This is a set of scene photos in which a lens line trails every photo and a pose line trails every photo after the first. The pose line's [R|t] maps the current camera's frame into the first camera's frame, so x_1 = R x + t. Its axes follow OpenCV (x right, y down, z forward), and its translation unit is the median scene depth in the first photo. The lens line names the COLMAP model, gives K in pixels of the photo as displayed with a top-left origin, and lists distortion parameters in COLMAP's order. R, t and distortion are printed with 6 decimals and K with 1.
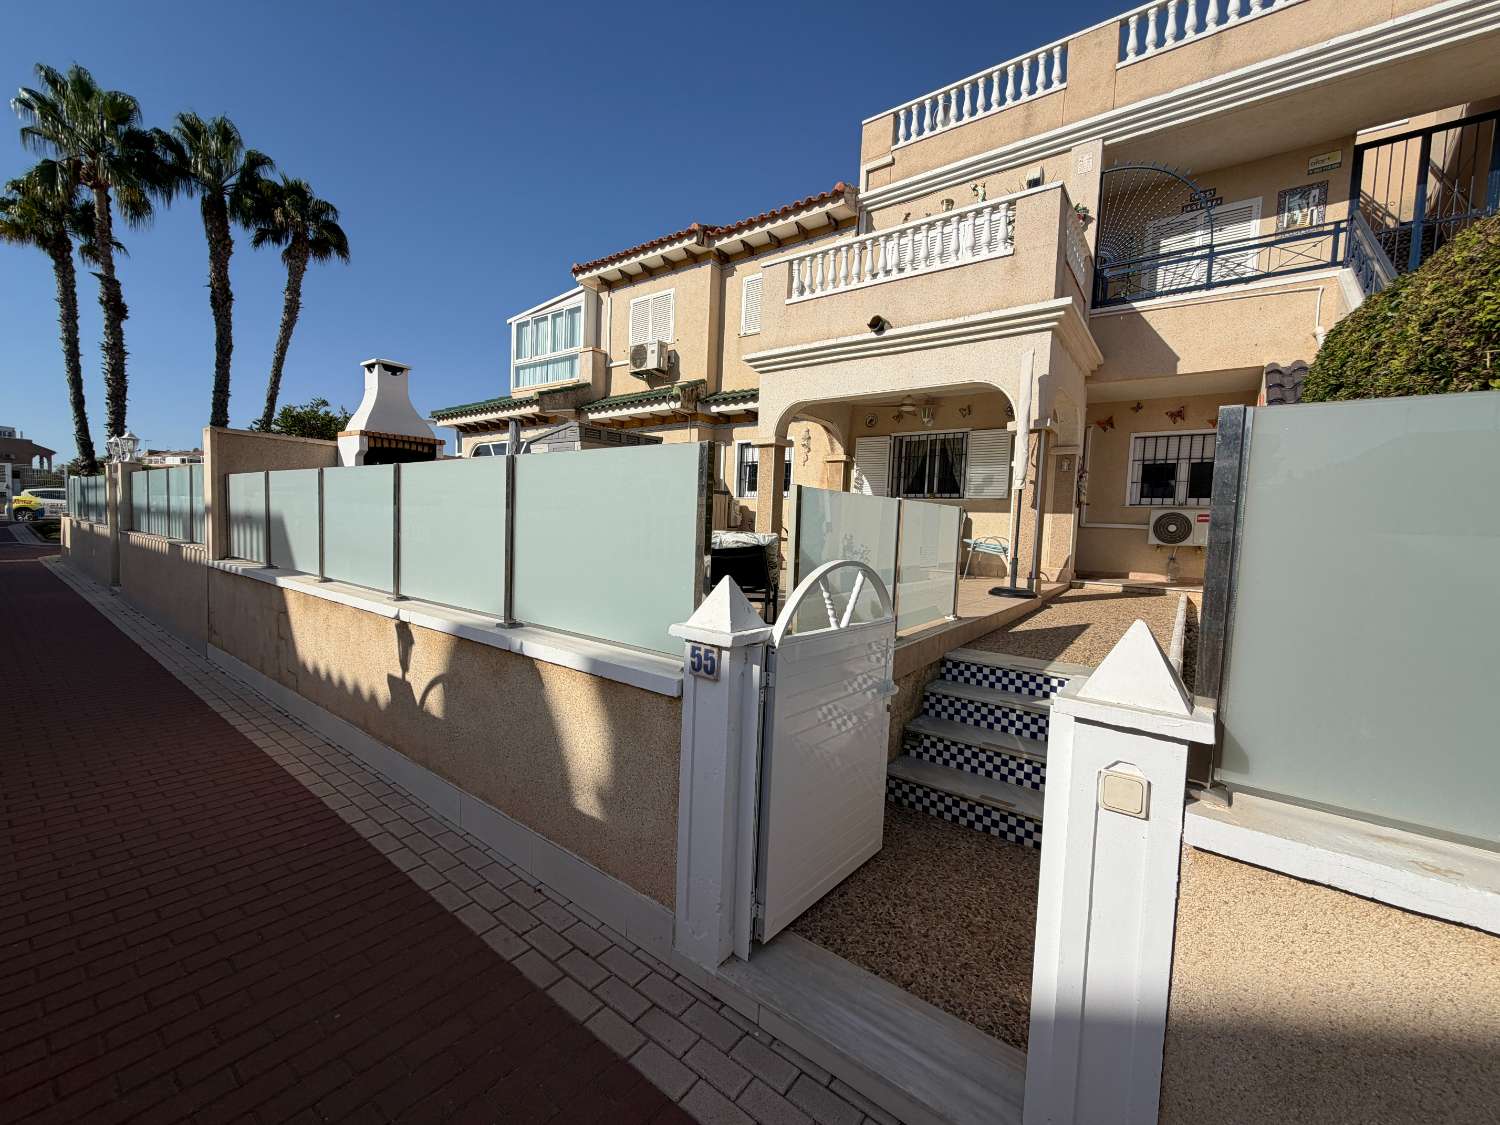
lens RADIAL K [[599.9, 0, 744.3], [0, 599.9, 562.8], [0, 0, 1]] dist [0.000338, 0.000160]
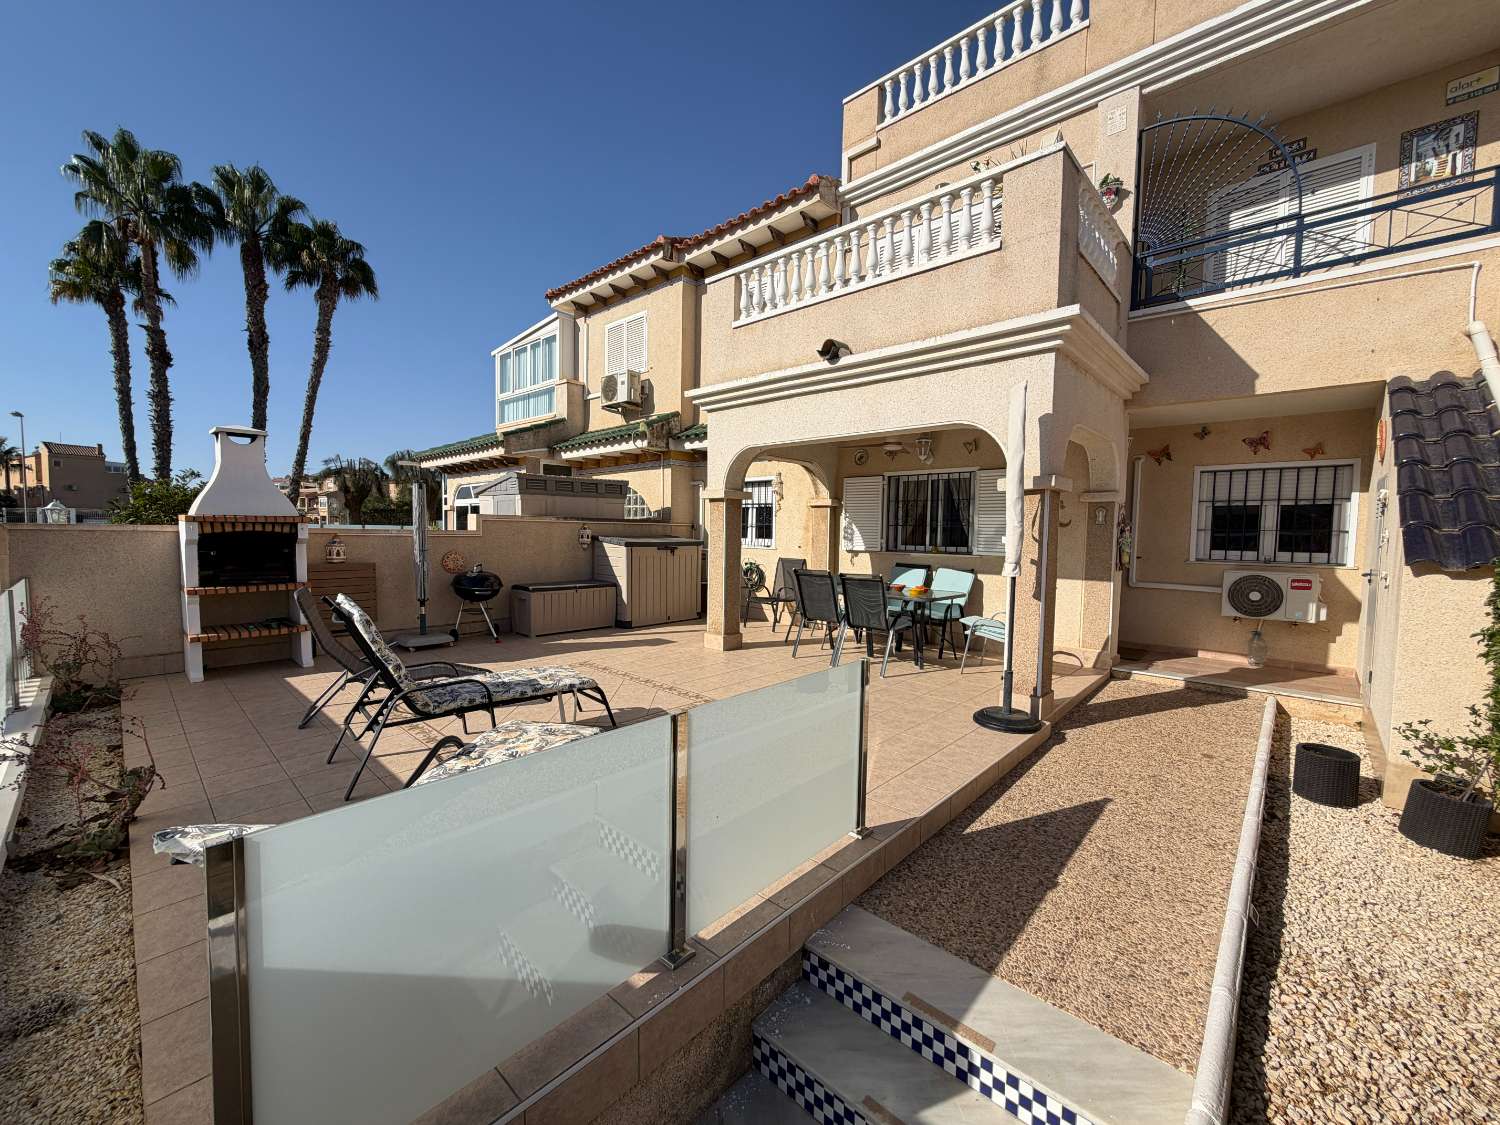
lens RADIAL K [[599.9, 0, 743.5], [0, 599.9, 563.2], [0, 0, 1]] dist [0.000338, 0.000160]
pose [[0.994319, -0.017266, -0.105029, 0.136654], [0.016182, 0.999807, -0.011168, -0.085430], [0.105201, 0.009405, 0.994406, 0.162920]]
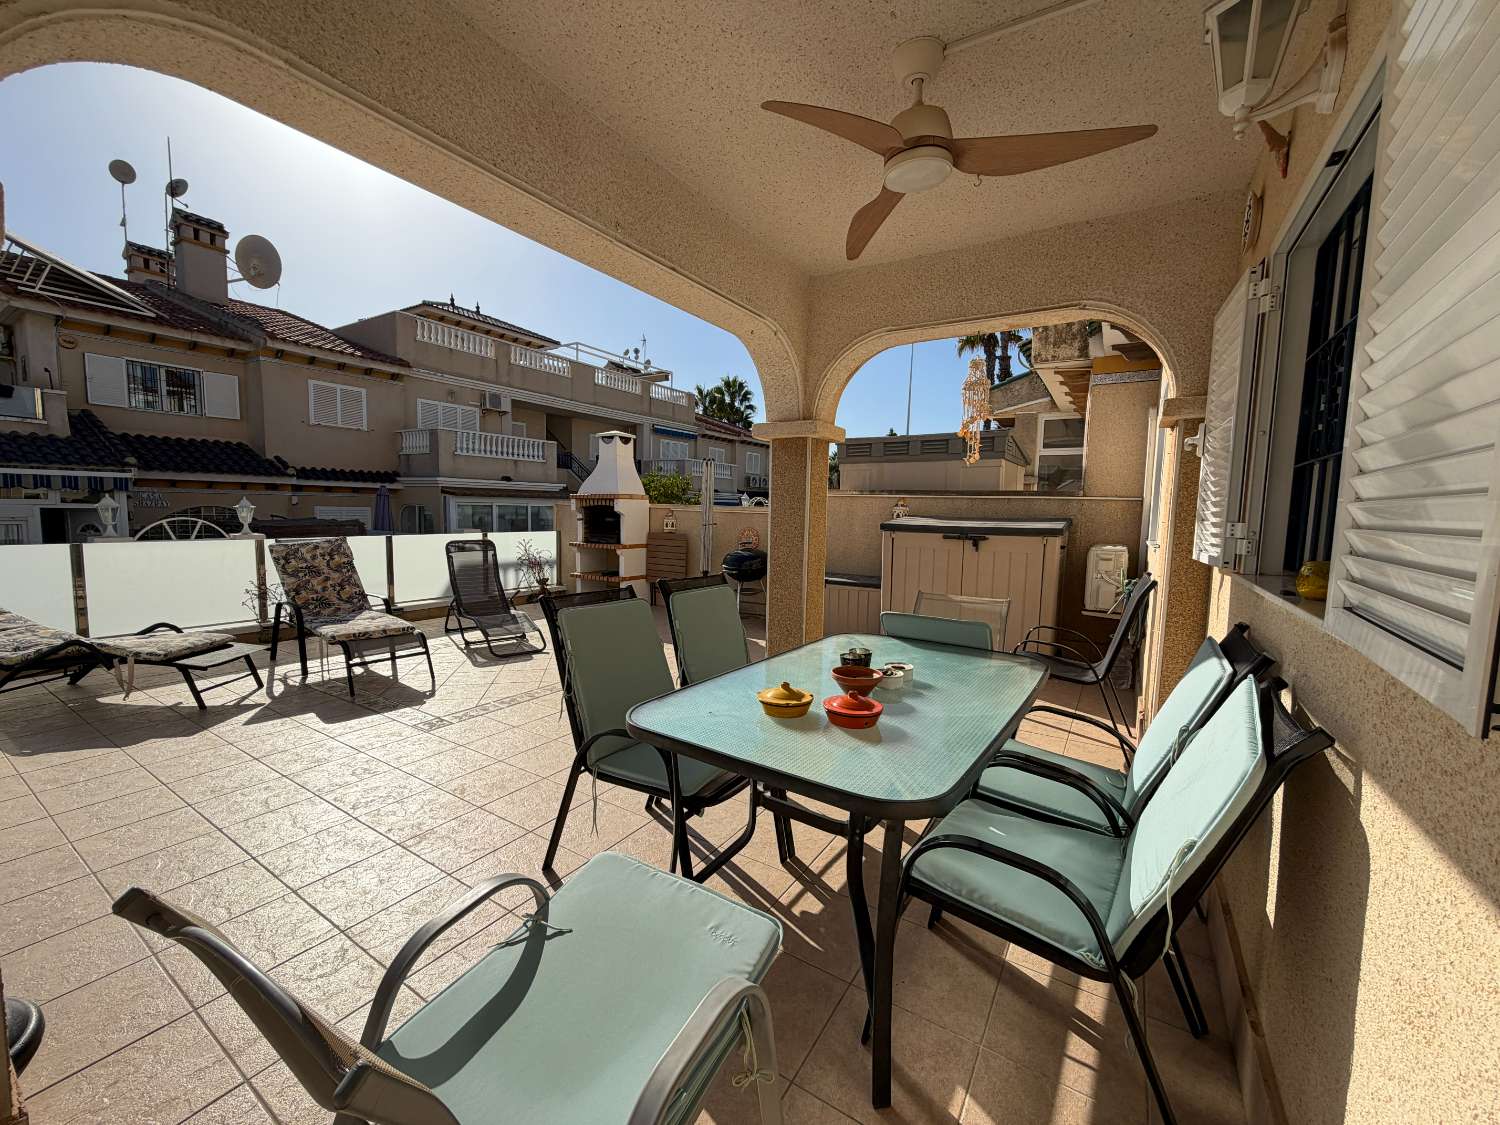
lens RADIAL K [[599.9, 0, 748.1], [0, 599.9, 561.4], [0, 0, 1]] dist [0.000338, 0.000160]
pose [[0.081443, 0.058026, -0.994988, 0.436112], [-0.076325, 0.995735, 0.051822, -0.112236], [0.993751, 0.071722, 0.085524, 0.816340]]
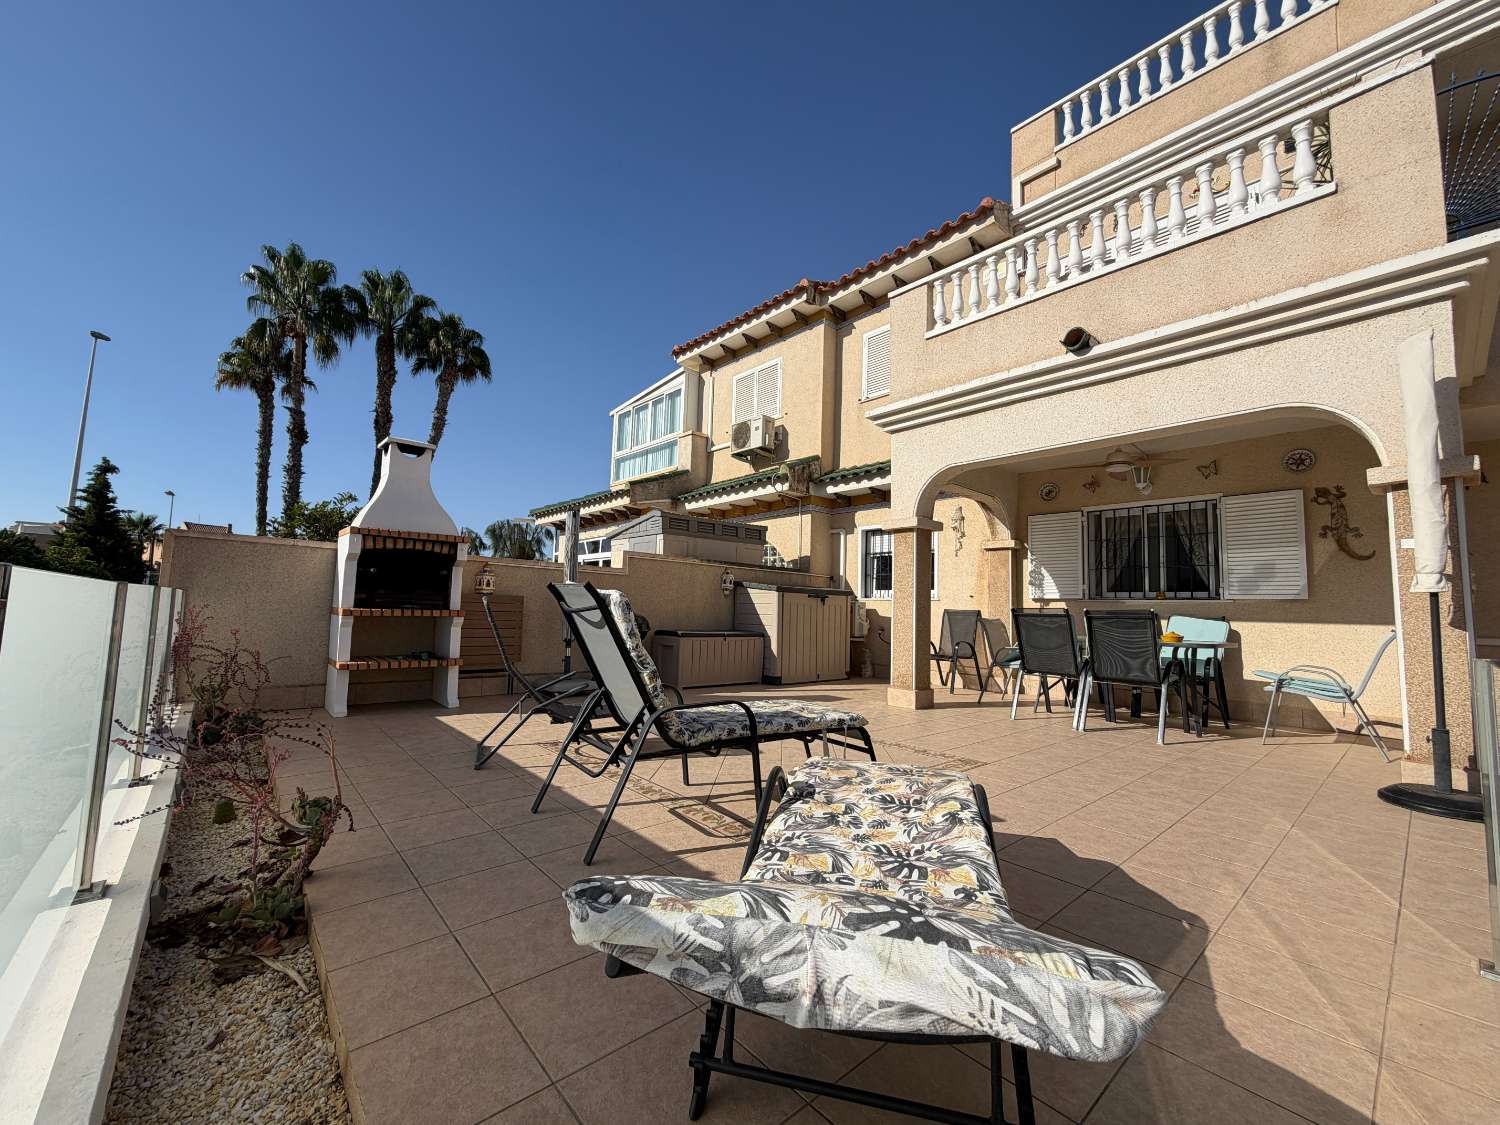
lens RADIAL K [[599.9, 0, 743.3], [0, 599.9, 560.9], [0, 0, 1]] dist [0.000338, 0.000160]
pose [[0.979188, -0.025910, -0.201292, -0.006450], [-0.005491, 0.988072, -0.153897, -0.042437], [0.202879, 0.151800, 0.967366, 0.242543]]
